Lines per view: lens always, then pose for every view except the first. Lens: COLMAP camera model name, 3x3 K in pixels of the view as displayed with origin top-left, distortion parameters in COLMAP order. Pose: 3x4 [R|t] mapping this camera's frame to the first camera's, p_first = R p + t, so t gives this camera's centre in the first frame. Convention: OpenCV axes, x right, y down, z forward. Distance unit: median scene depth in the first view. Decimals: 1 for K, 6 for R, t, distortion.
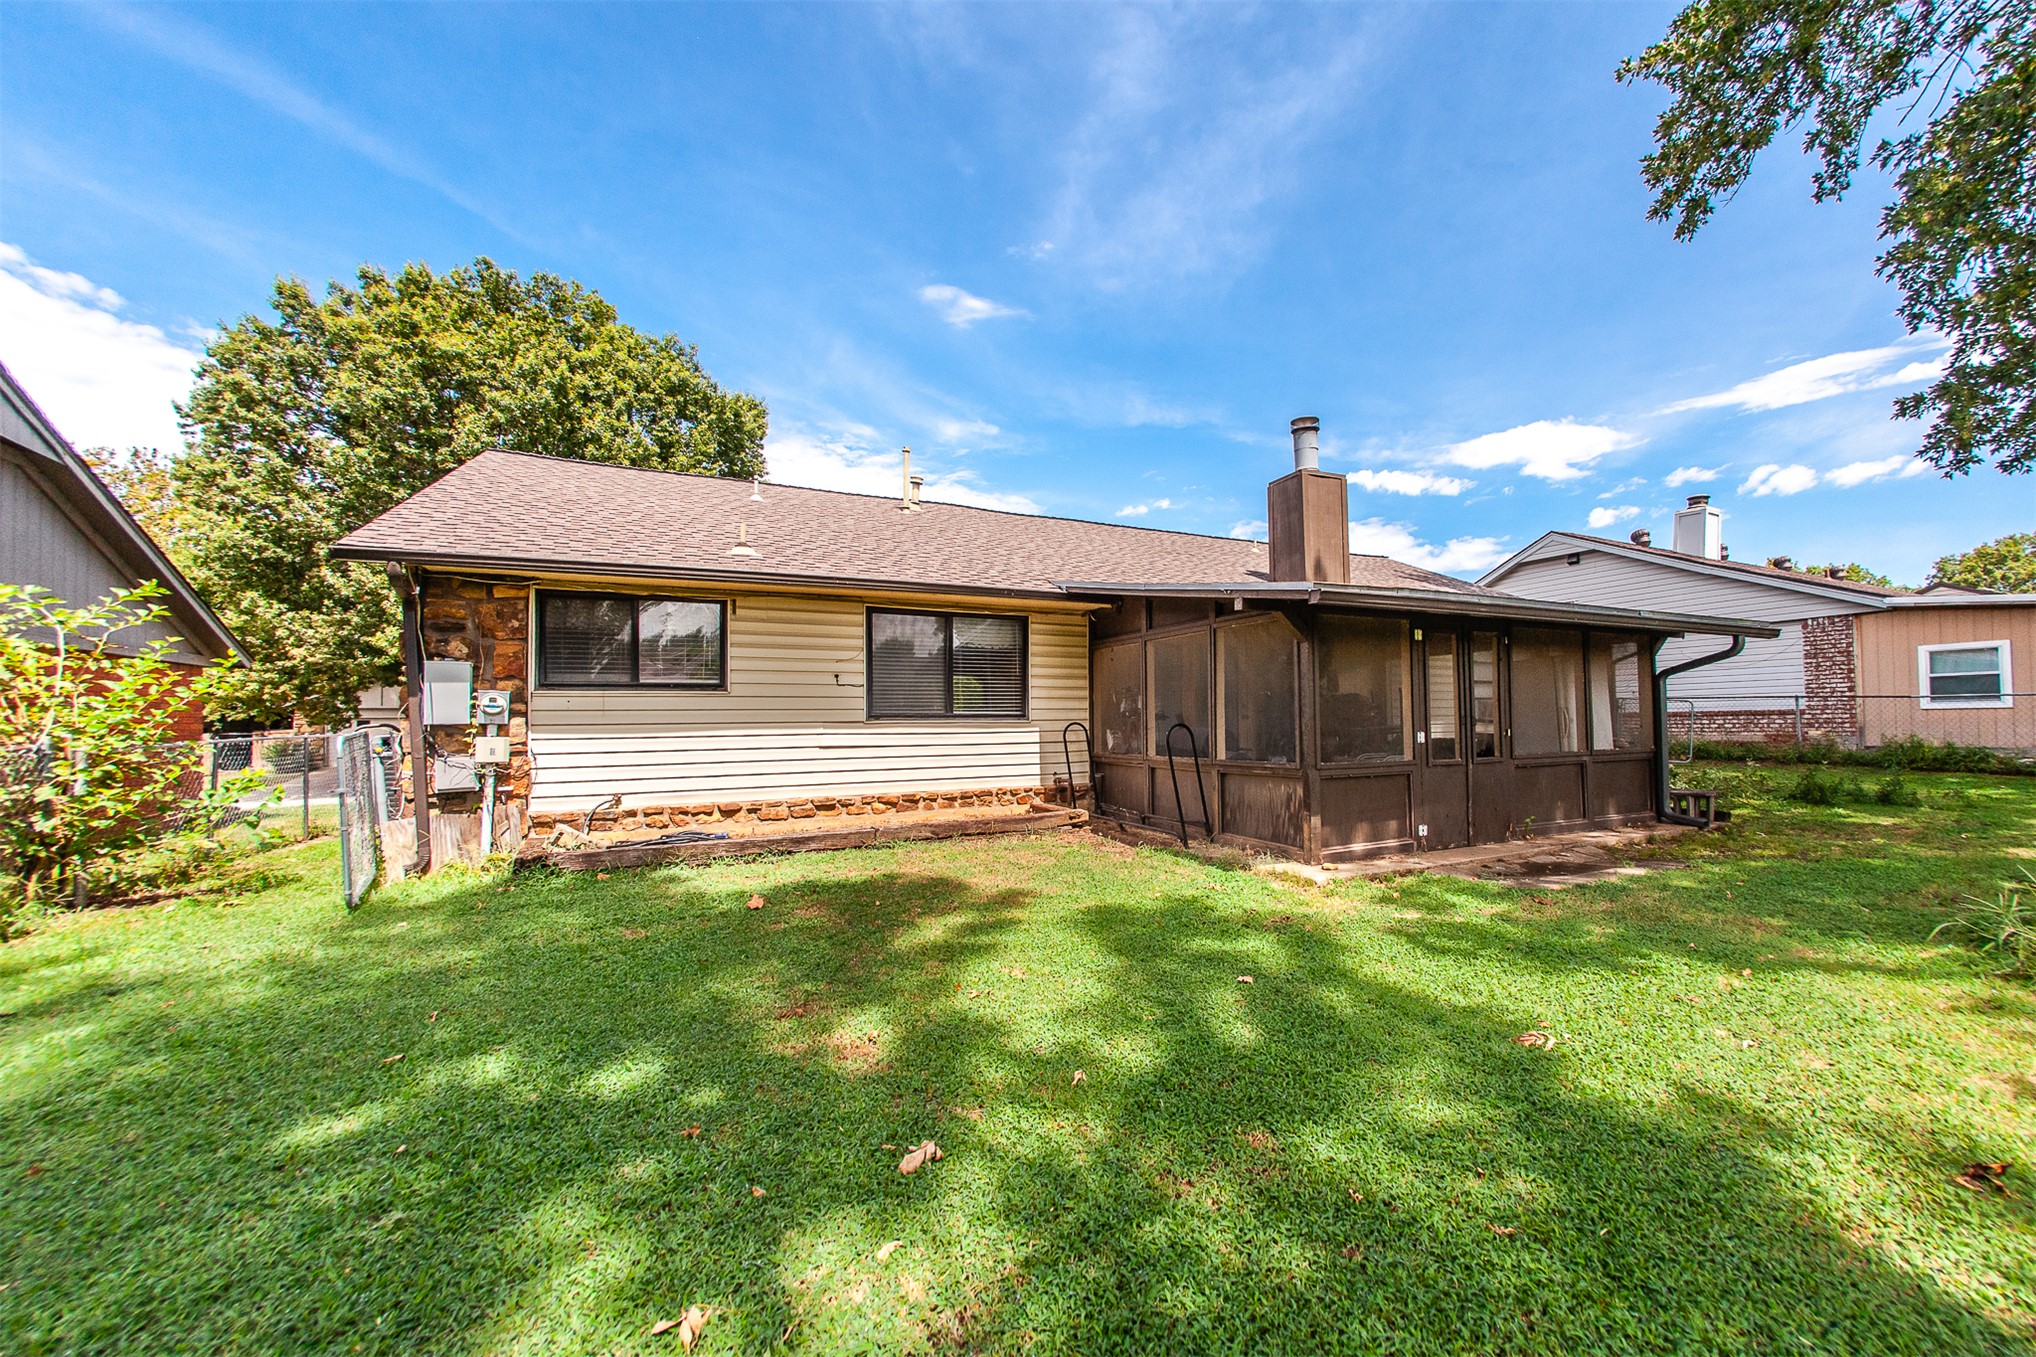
lens RADIAL K [[749.9, 0, 946.8], [0, 749.9, 665.1], [0, 0, 1]] dist [0.001592, 0.000139]
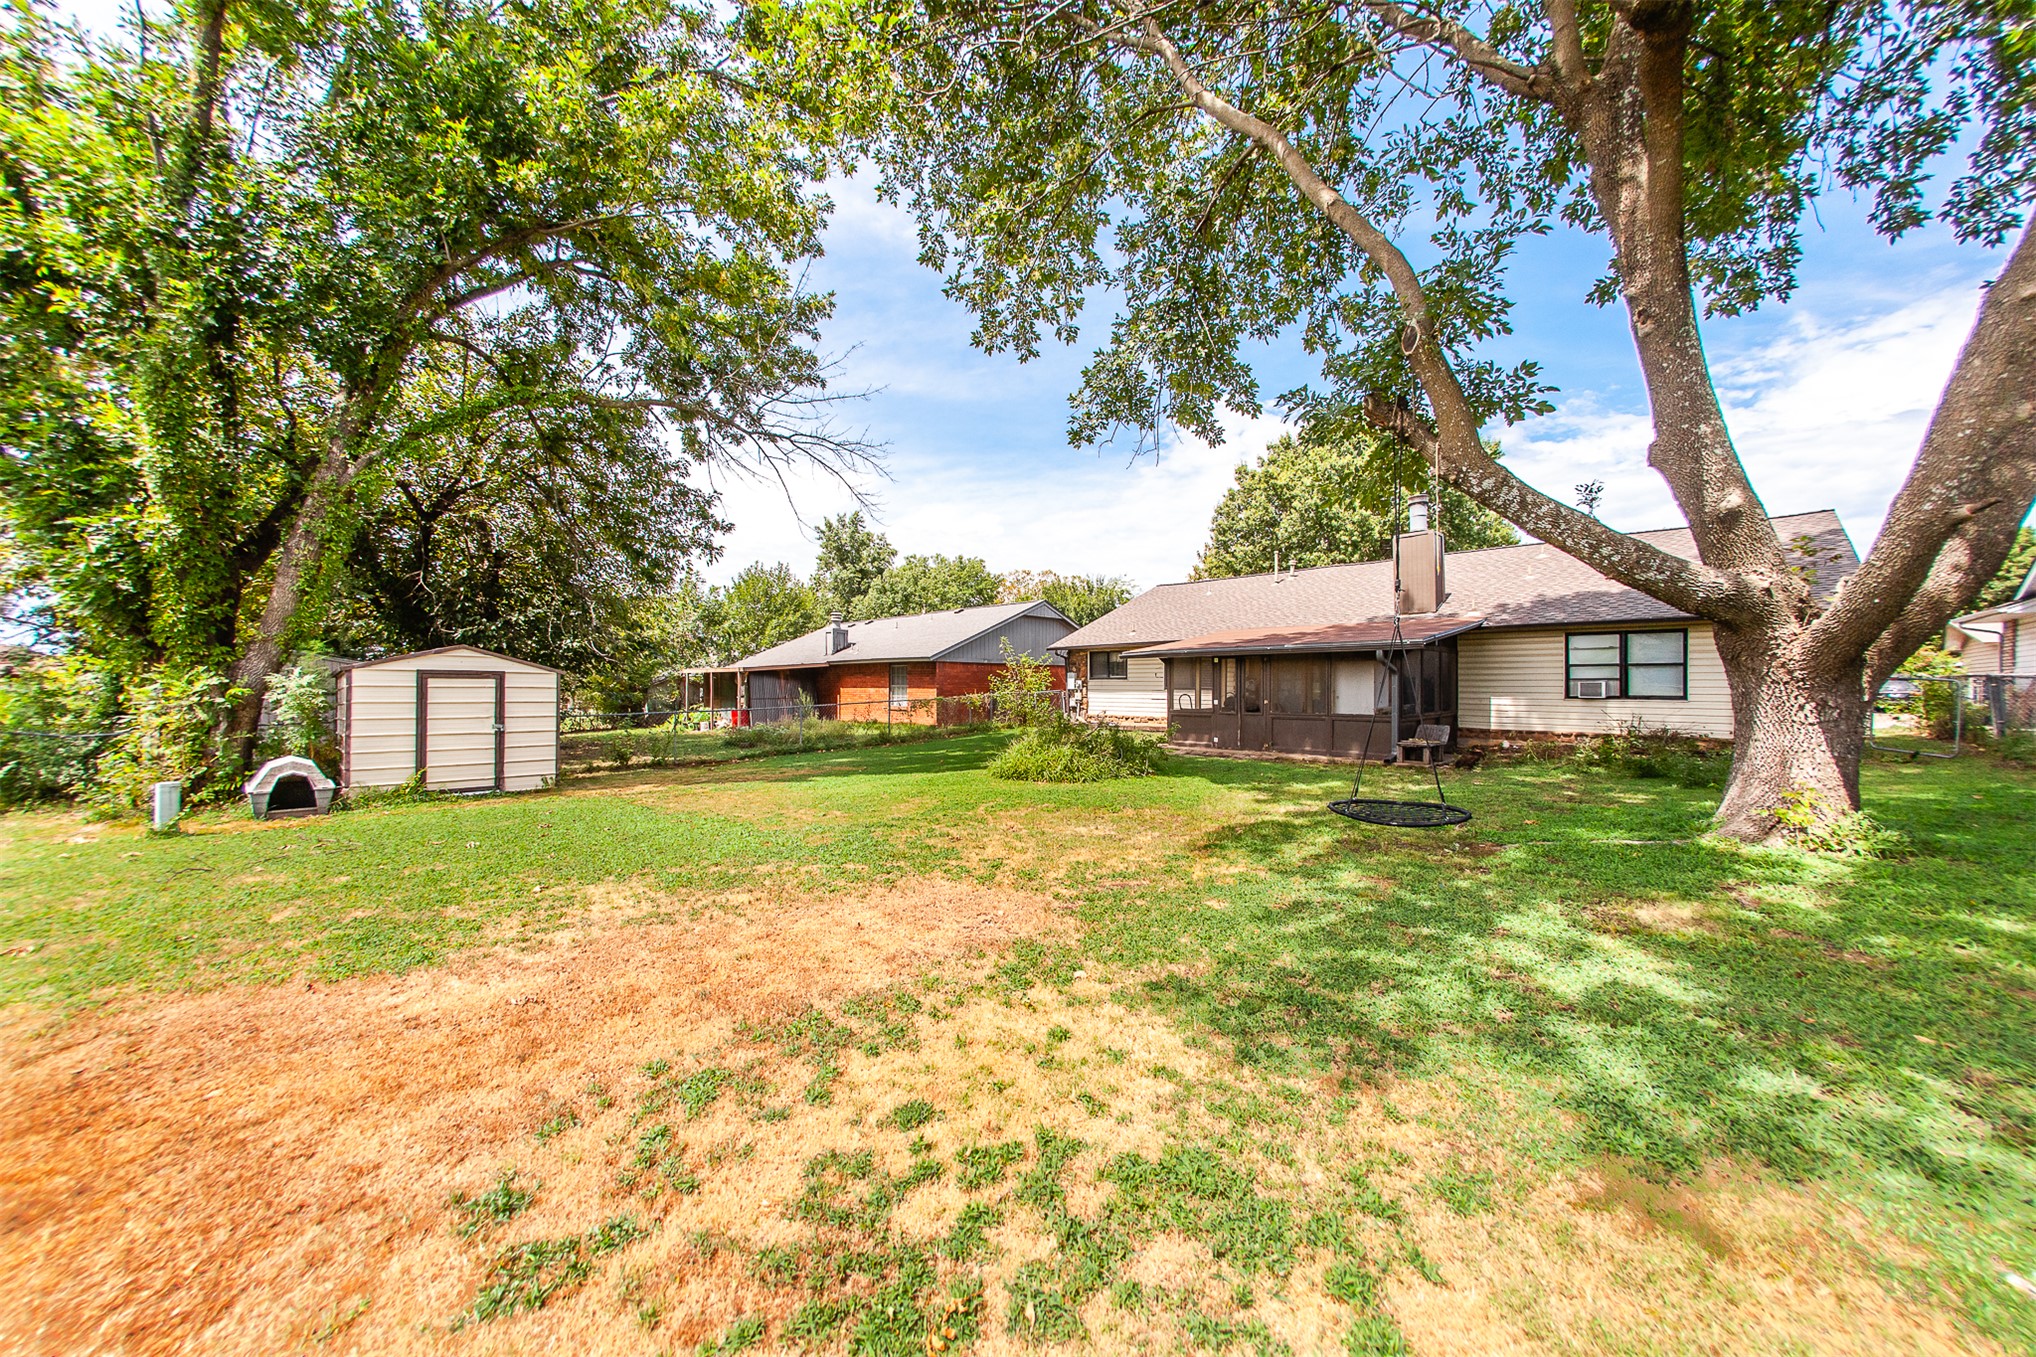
lens RADIAL K [[735.7, 0, 1018.0], [0, 735.7, 678.5], [0, 0, 1]] dist [-0.000921, -0.000029]
pose [[0.274754, 0.004652, -0.961503, 2.779088], [0.035543, 0.999256, 0.014992, -0.040779], [0.960857, -0.038294, 0.274384, -0.280637]]
